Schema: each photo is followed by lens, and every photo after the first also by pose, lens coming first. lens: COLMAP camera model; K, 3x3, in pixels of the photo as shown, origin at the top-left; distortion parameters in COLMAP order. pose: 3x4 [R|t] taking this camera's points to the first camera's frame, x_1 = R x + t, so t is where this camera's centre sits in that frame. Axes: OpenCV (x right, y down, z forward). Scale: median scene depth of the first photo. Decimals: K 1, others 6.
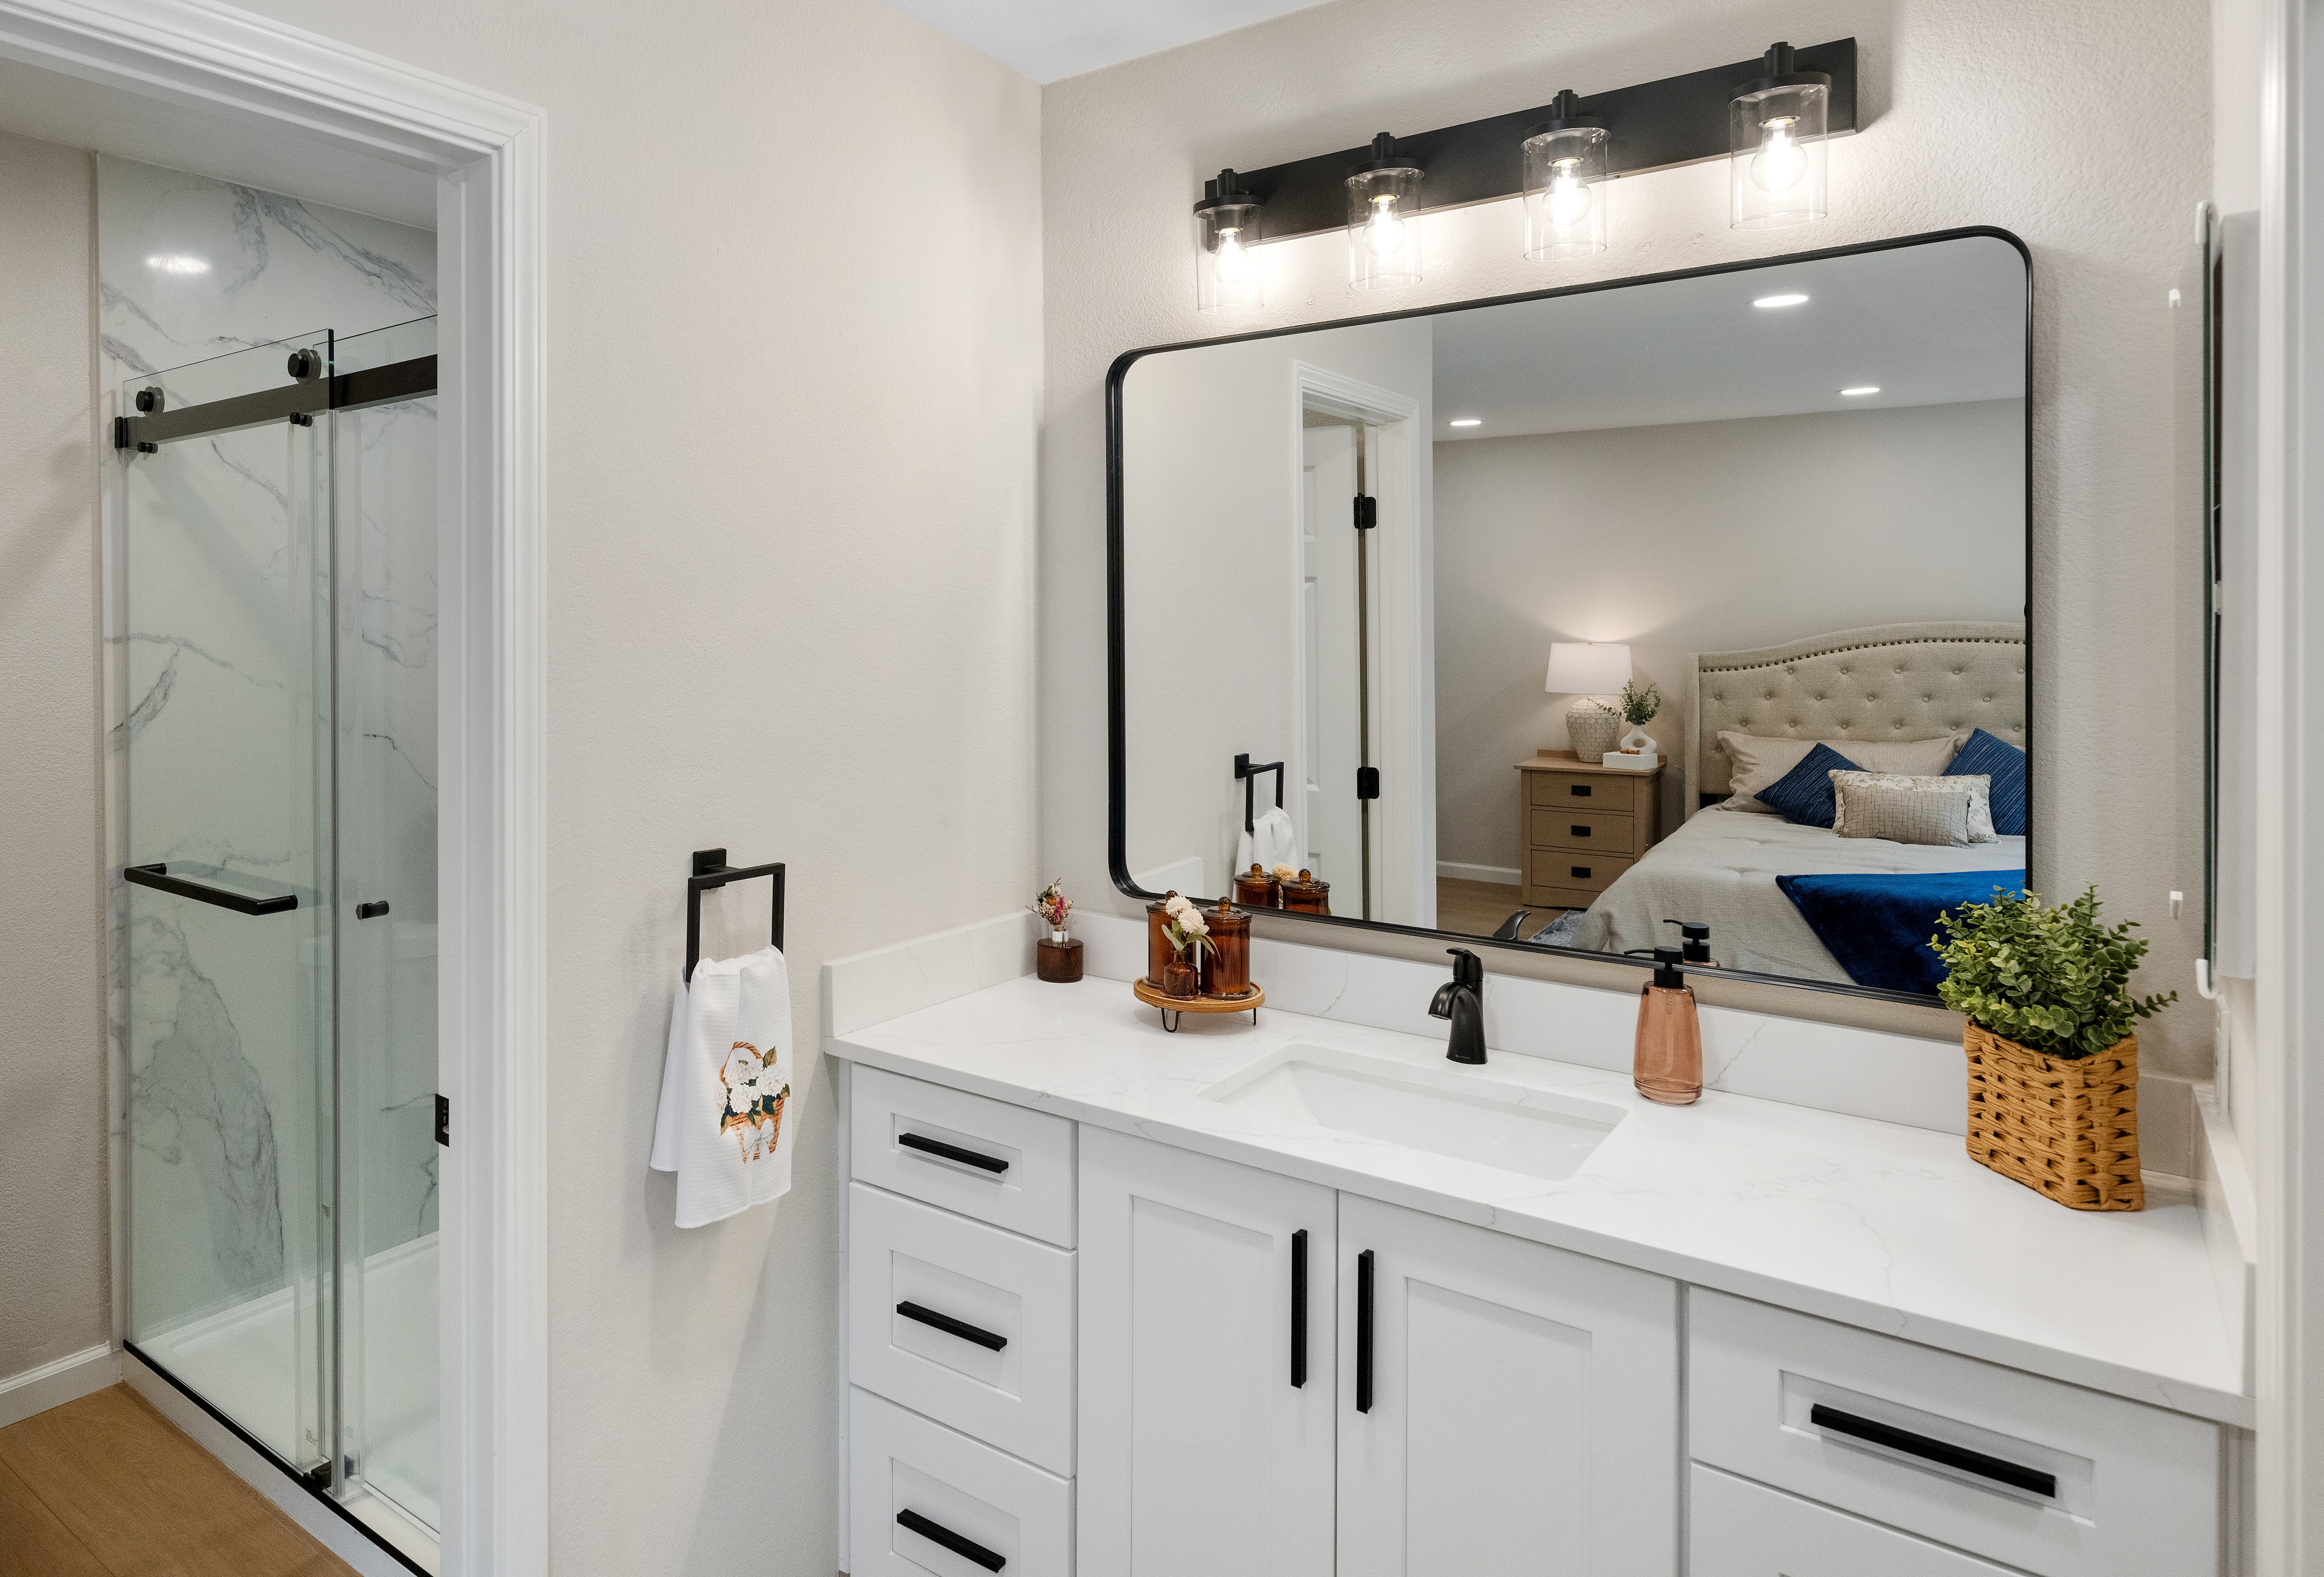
lens RADIAL K [[1217.2, 0, 1161.4], [0, 1217.2, 630.8], [0, 0, 1]] dist [-0.023488, -0.001550]
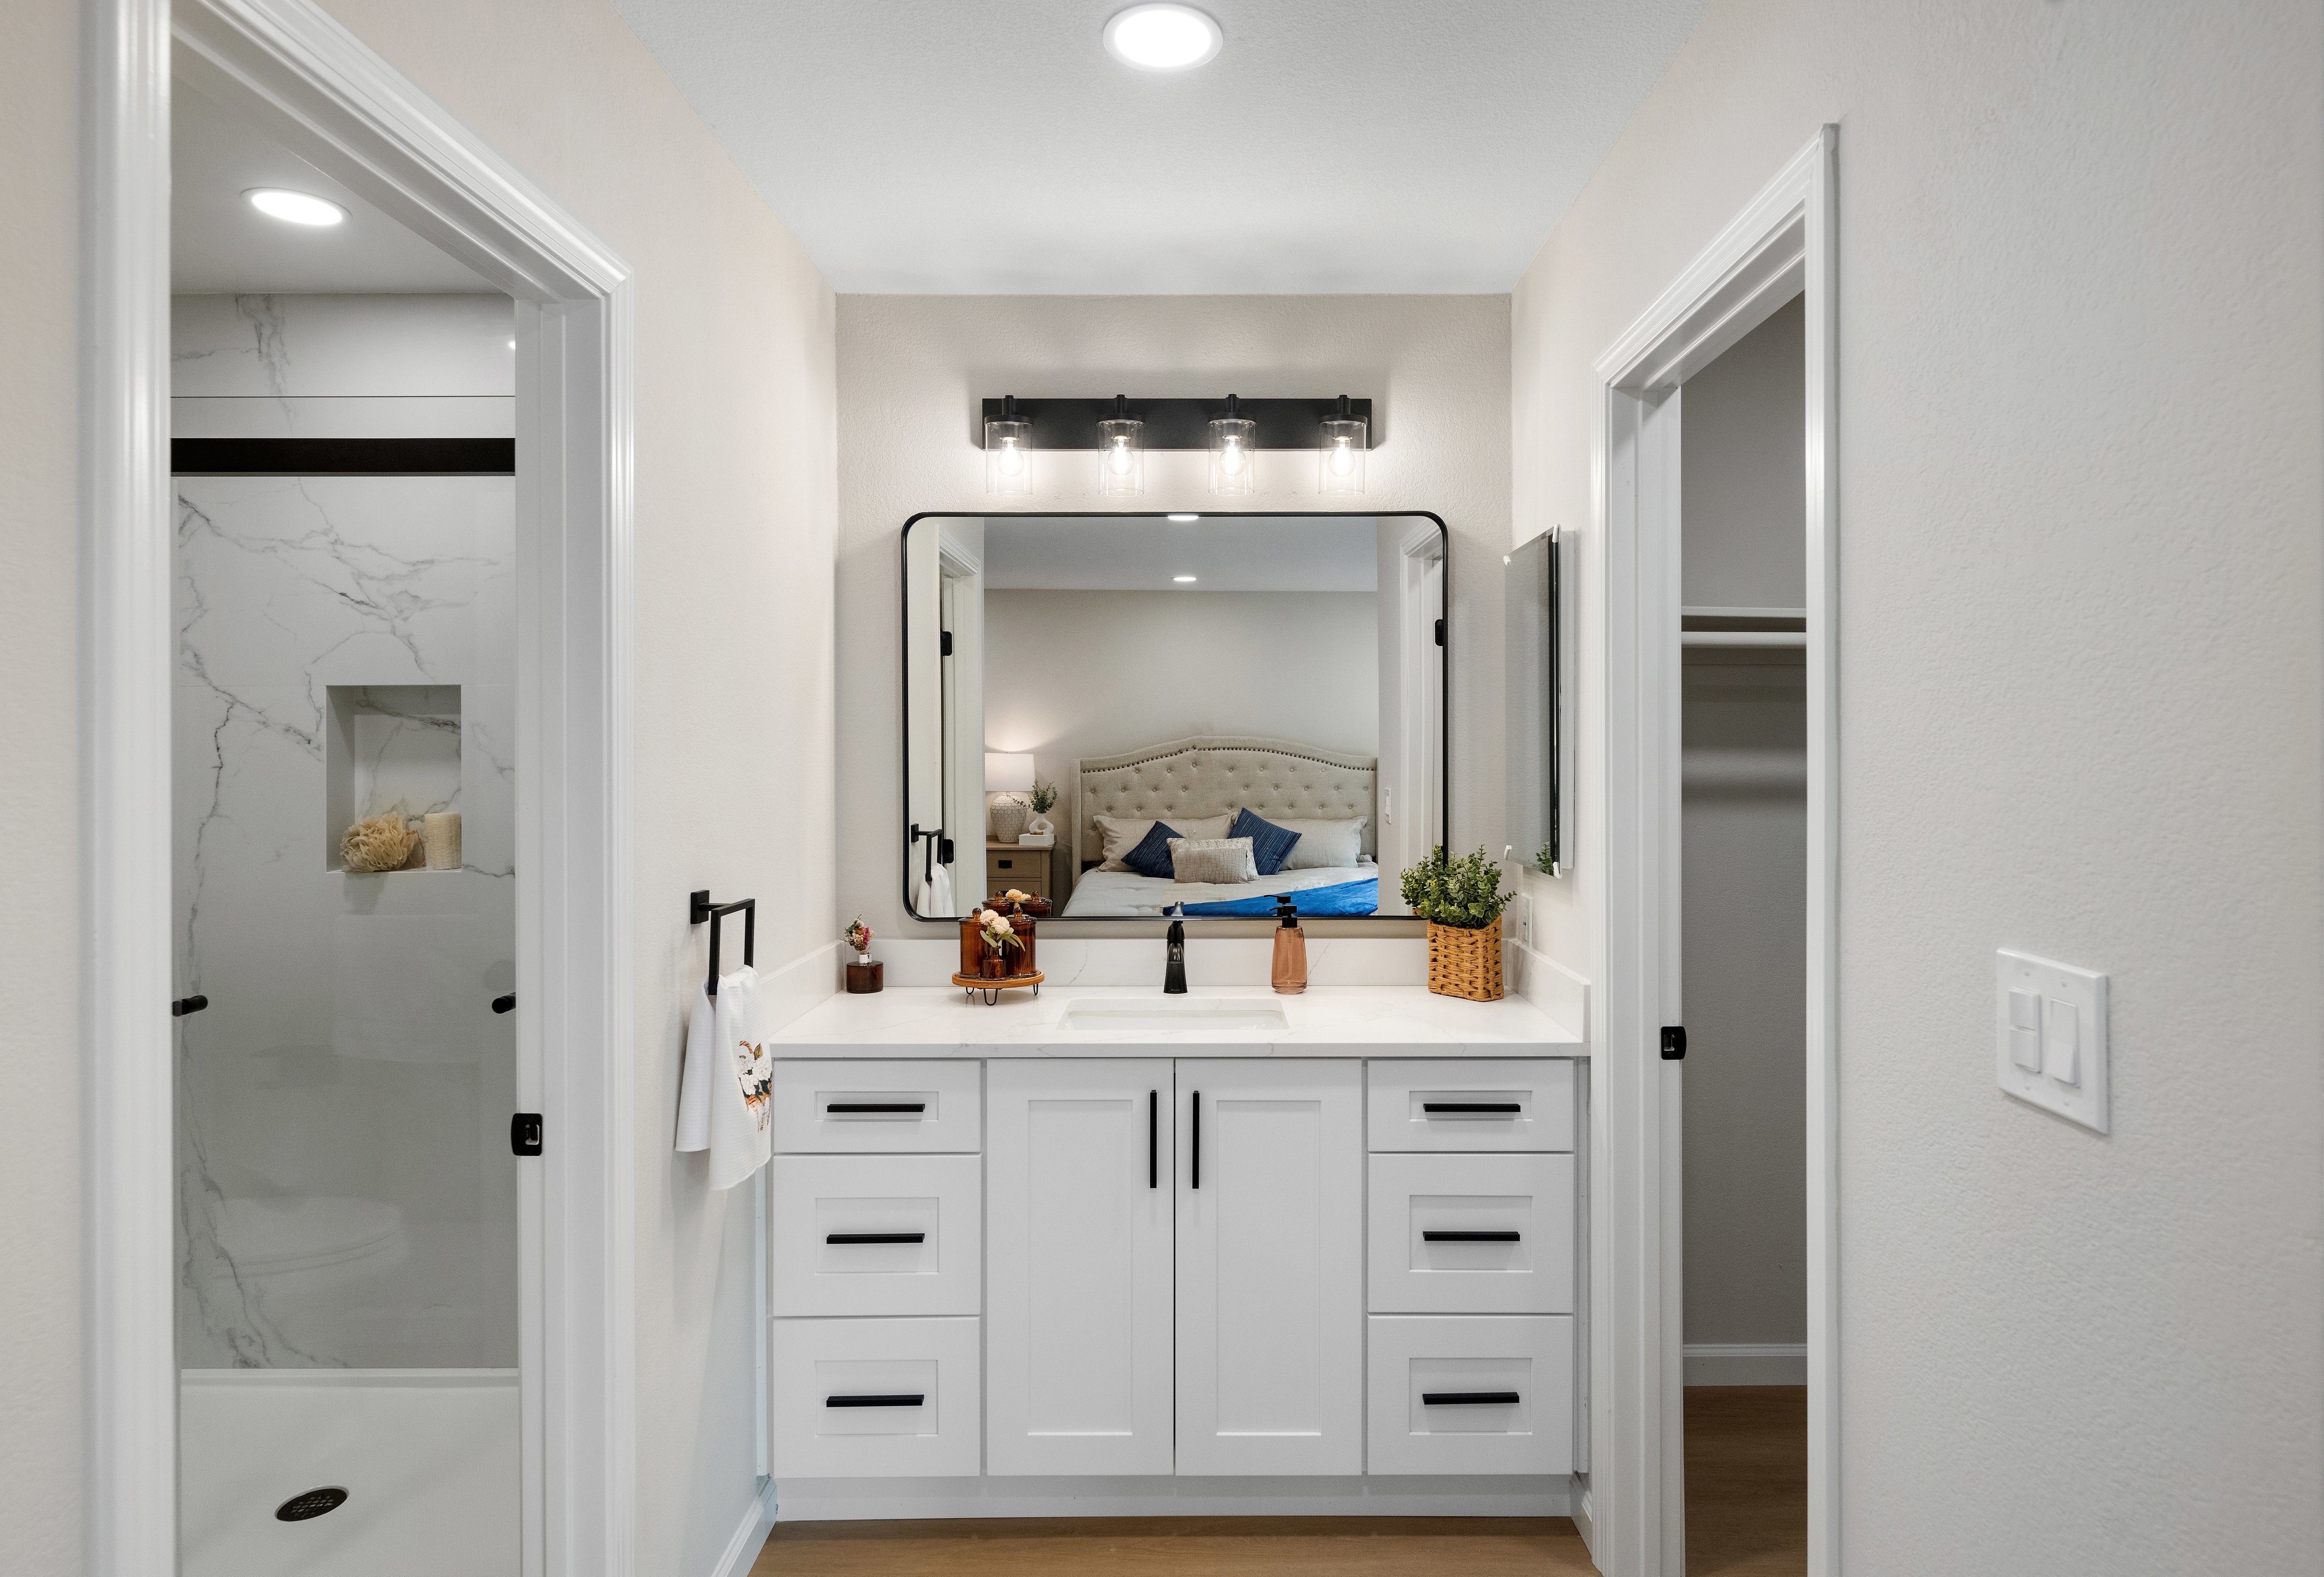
lens RADIAL K [[1095.5, 0, 1165.7], [0, 1095.5, 750.4], [0, 0, 1]] dist [-0.063407, -0.000036]
pose [[0.802380, 0.000087, 0.596813, -0.570719], [0.004414, 0.999972, -0.006079, 0.044479], [-0.596797, 0.007512, 0.802357, -0.129059]]
